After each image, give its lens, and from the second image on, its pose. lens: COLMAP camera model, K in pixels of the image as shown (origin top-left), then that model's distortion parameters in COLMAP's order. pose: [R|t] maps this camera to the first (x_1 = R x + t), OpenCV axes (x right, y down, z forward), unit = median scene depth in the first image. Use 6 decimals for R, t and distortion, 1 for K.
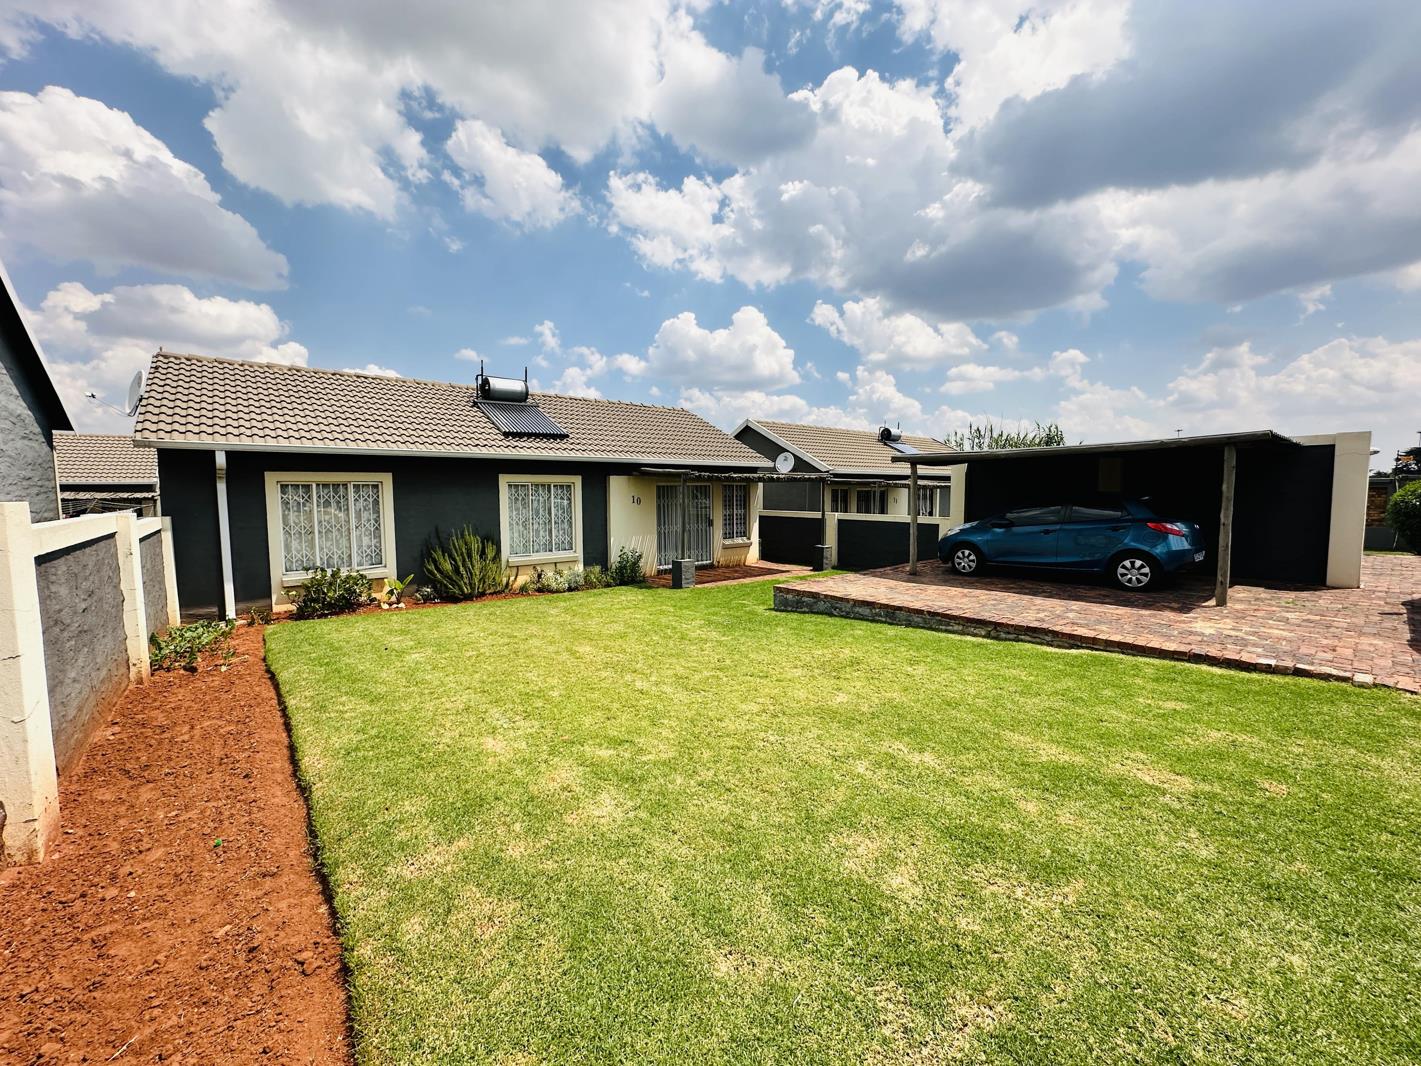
lens RADIAL K [[575.6, 0, 712.7], [0, 575.6, 534.4], [0, 0, 1]] dist [-0.002520, -0.000874]
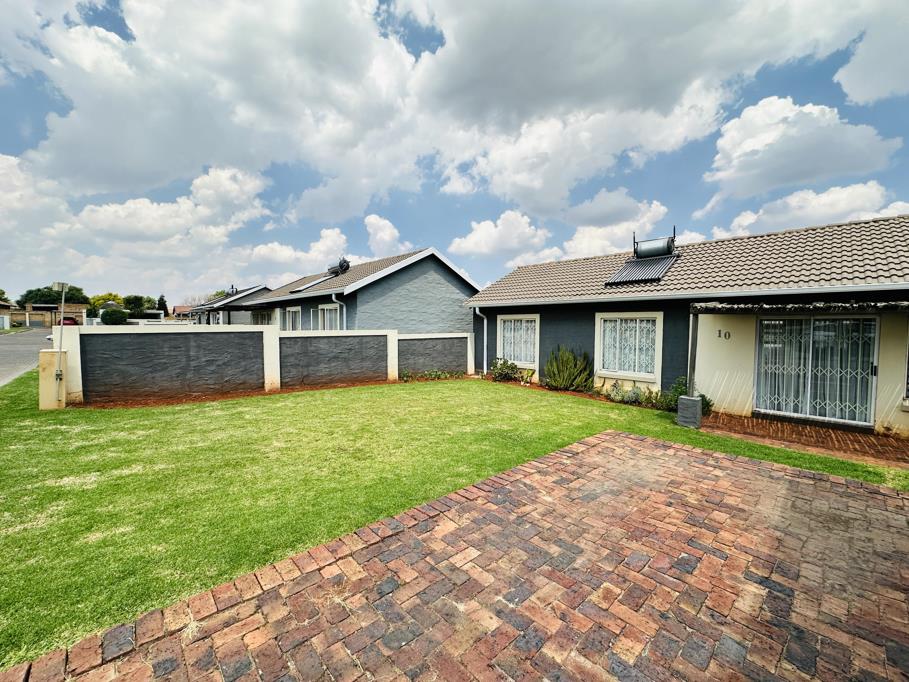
lens RADIAL K [[368.2, 0, 456.0], [0, 368.2, 340.2], [0, 0, 1]] dist [-0.002520, -0.000874]
pose [[0.055615, 0.050685, -0.997165, 0.504888], [-0.080121, 0.995717, 0.046143, -0.044597], [0.995232, 0.077327, 0.059438, 0.542809]]
